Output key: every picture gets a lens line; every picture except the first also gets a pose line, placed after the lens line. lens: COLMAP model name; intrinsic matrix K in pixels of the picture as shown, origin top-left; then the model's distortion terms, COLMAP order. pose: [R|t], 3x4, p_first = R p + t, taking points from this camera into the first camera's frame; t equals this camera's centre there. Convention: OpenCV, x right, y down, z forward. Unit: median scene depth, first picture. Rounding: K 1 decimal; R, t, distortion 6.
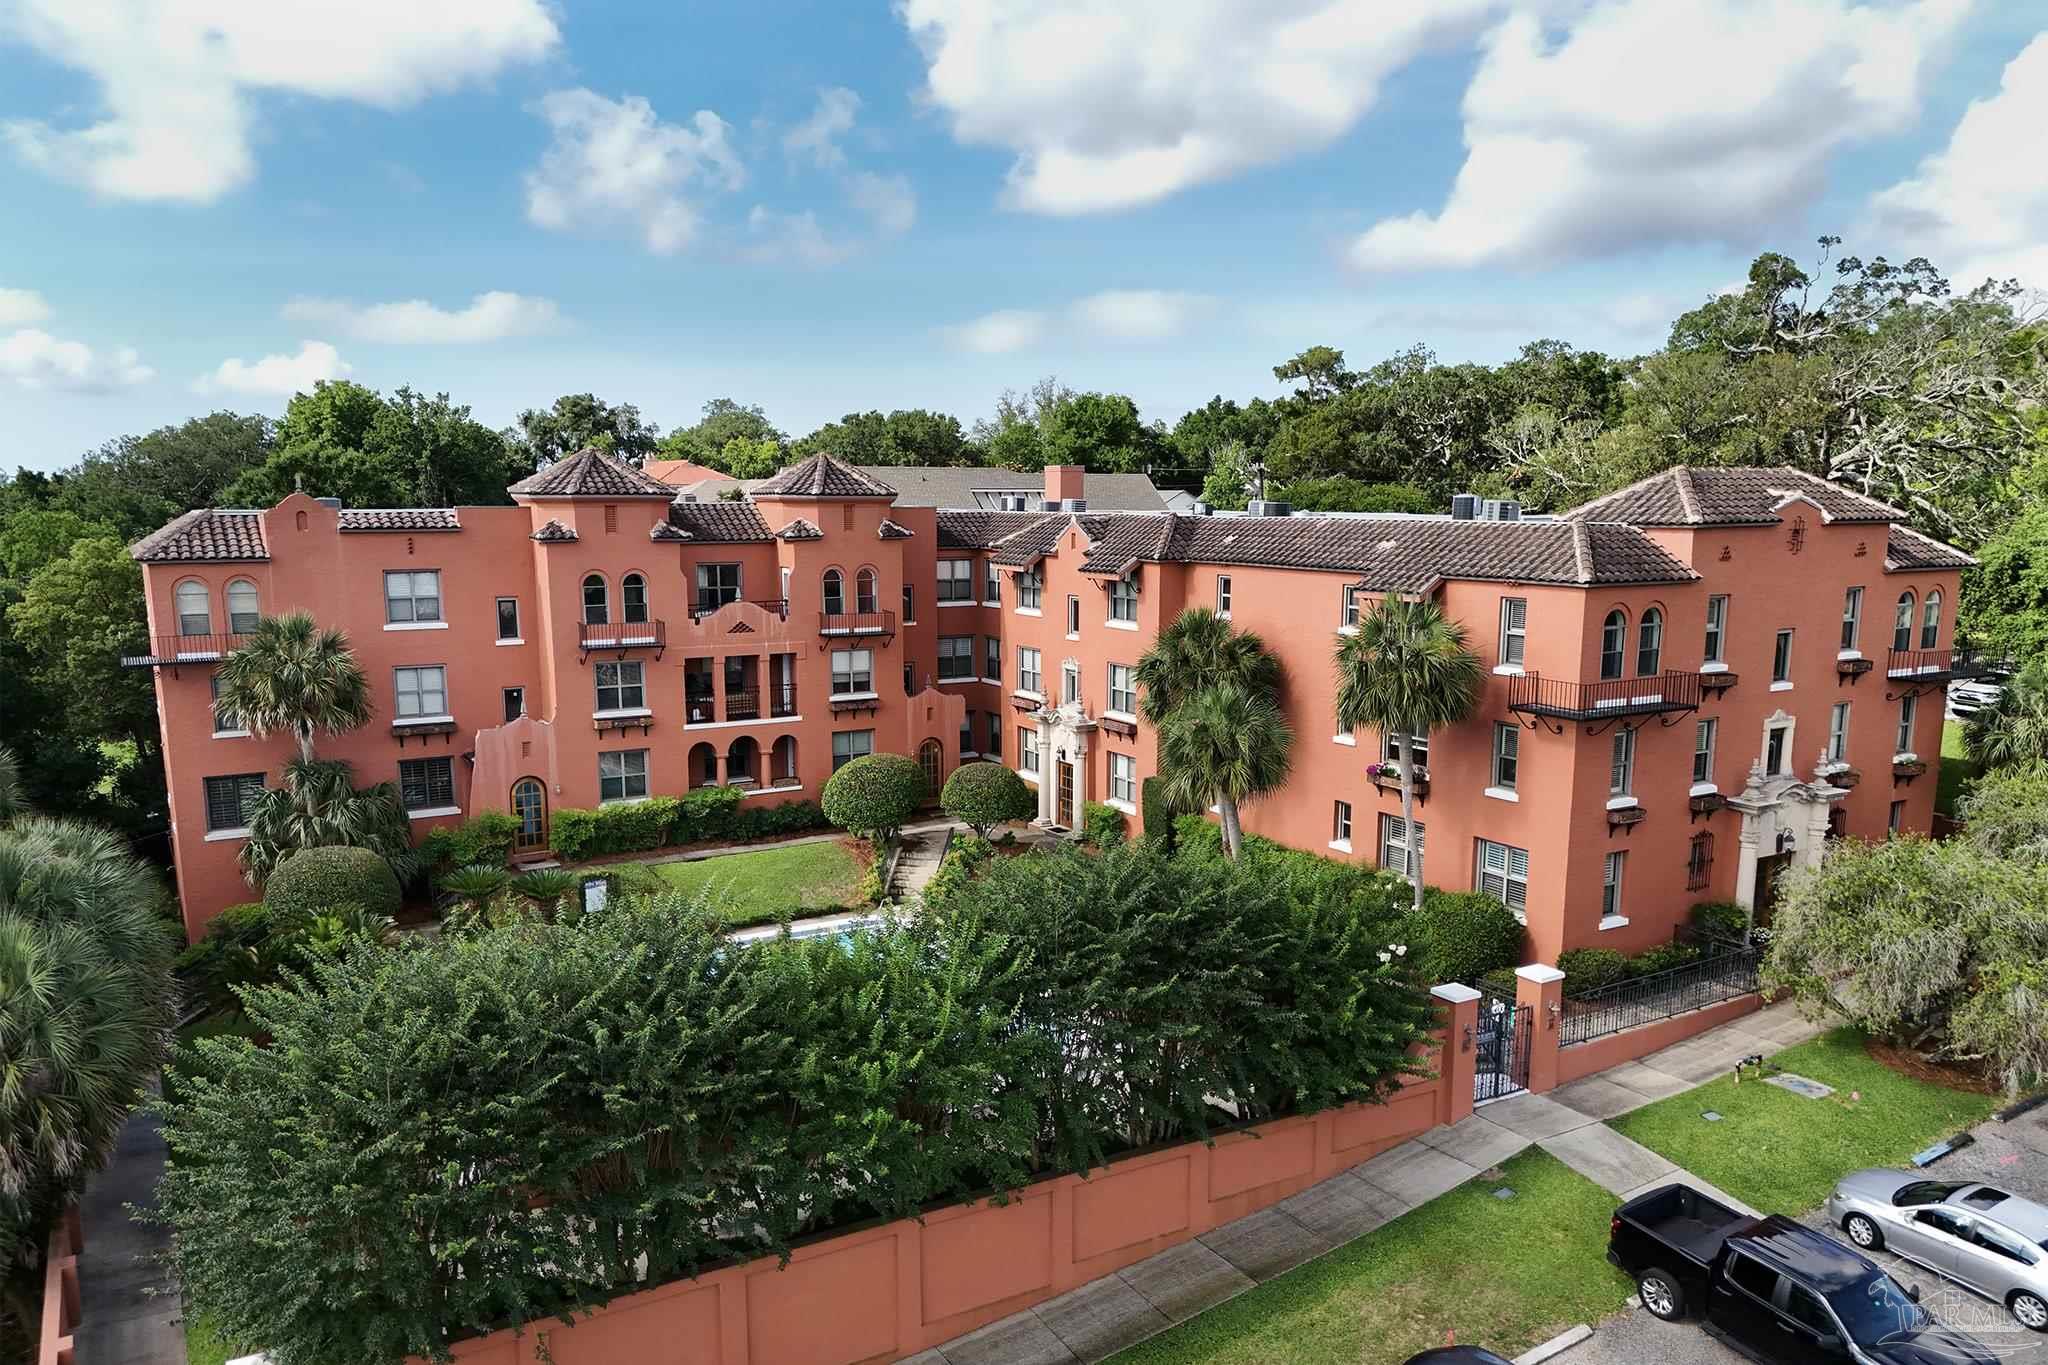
lens RADIAL K [[1503.7, 0, 1045.3], [0, 1503.7, 781.1], [0, 0, 1]] dist [0.063334, -0.059300]
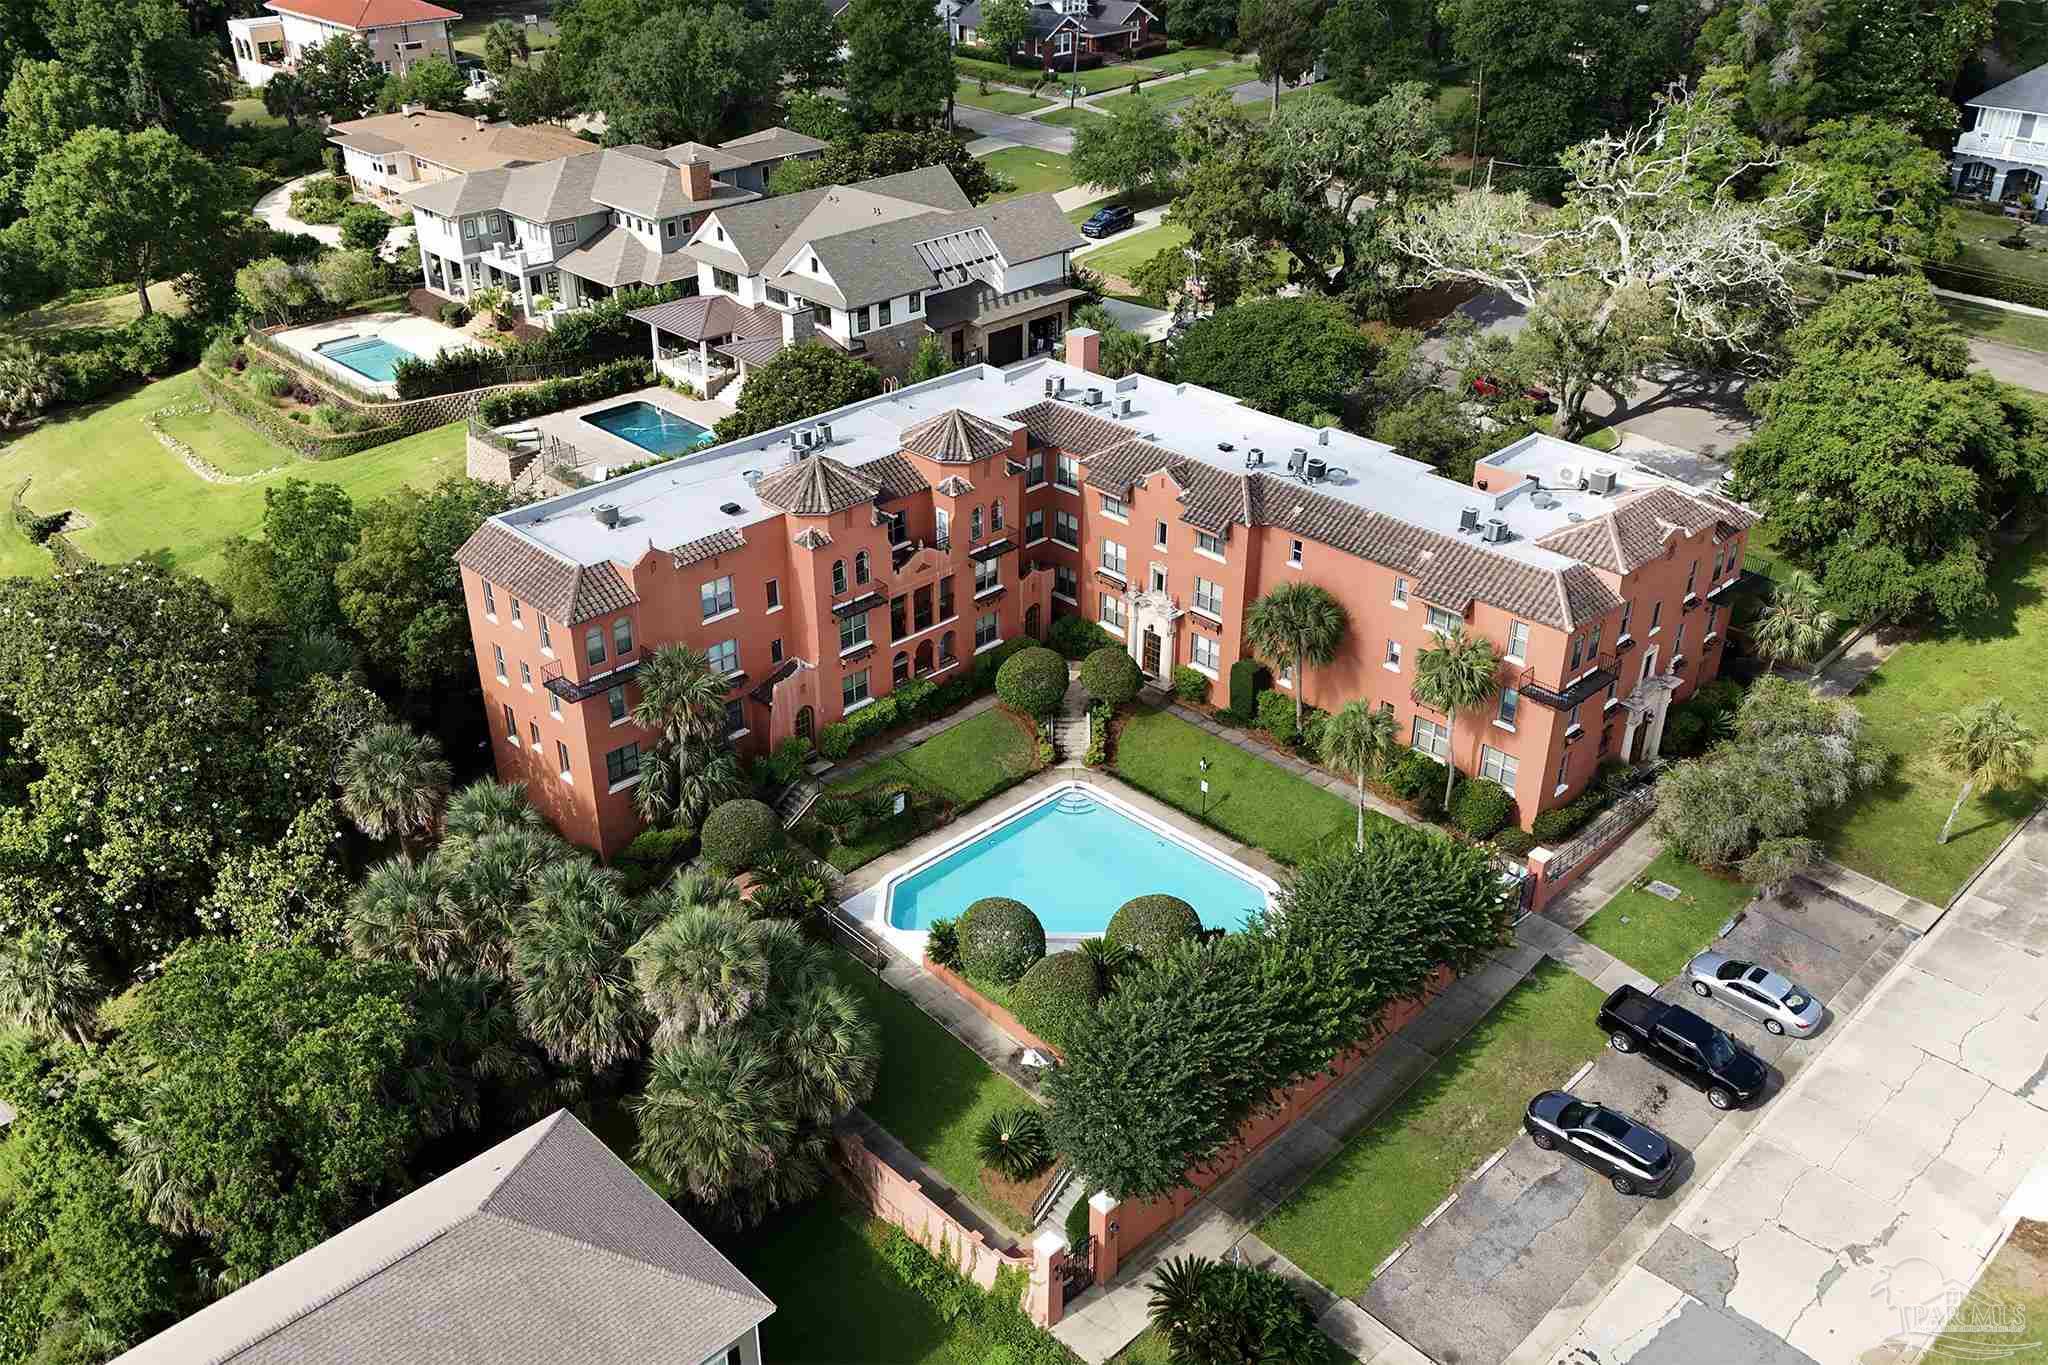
lens RADIAL K [[1712.3, 0, 1032.5], [0, 1712.3, 736.0], [0, 0, 1]] dist [0.082663, -0.133263]
pose [[0.974126, -0.117284, 0.193192, -0.447998], [0.045514, 0.939100, 0.340618, -0.507487], [-0.221376, -0.323012, 0.920139, -0.501396]]
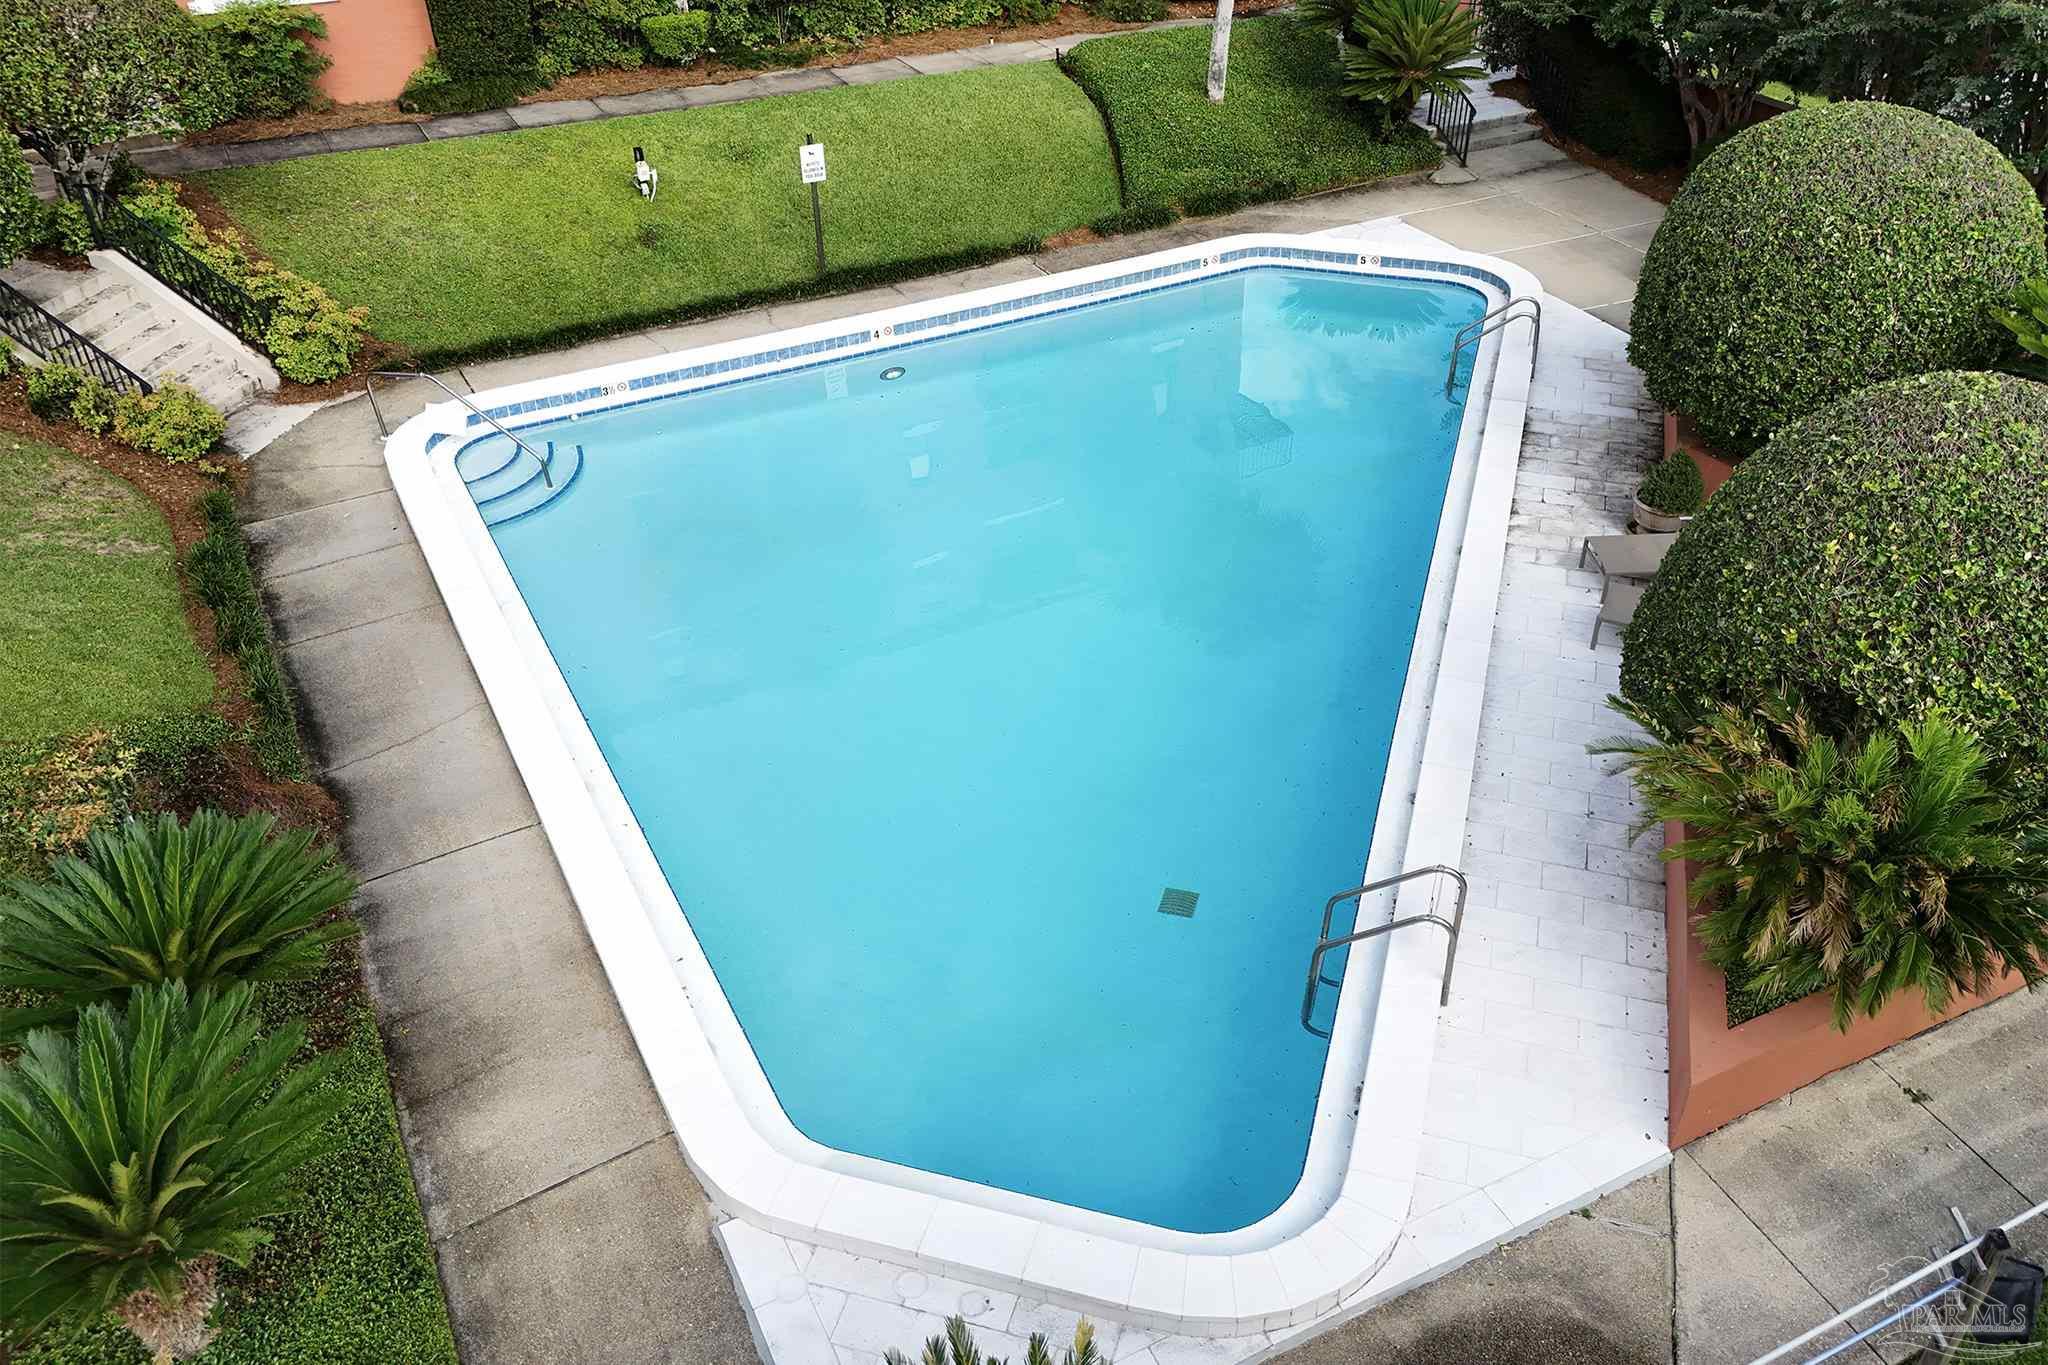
lens RADIAL K [[1529.7, 0, 1070.2], [0, 1529.7, 732.4], [0, 0, 1]] dist [0.062168, -0.050445]
pose [[0.056079, -0.610390, 0.790113, -0.412937], [0.208145, 0.781118, 0.588668, -0.033096], [-0.976489, 0.131446, 0.170854, 0.770713]]
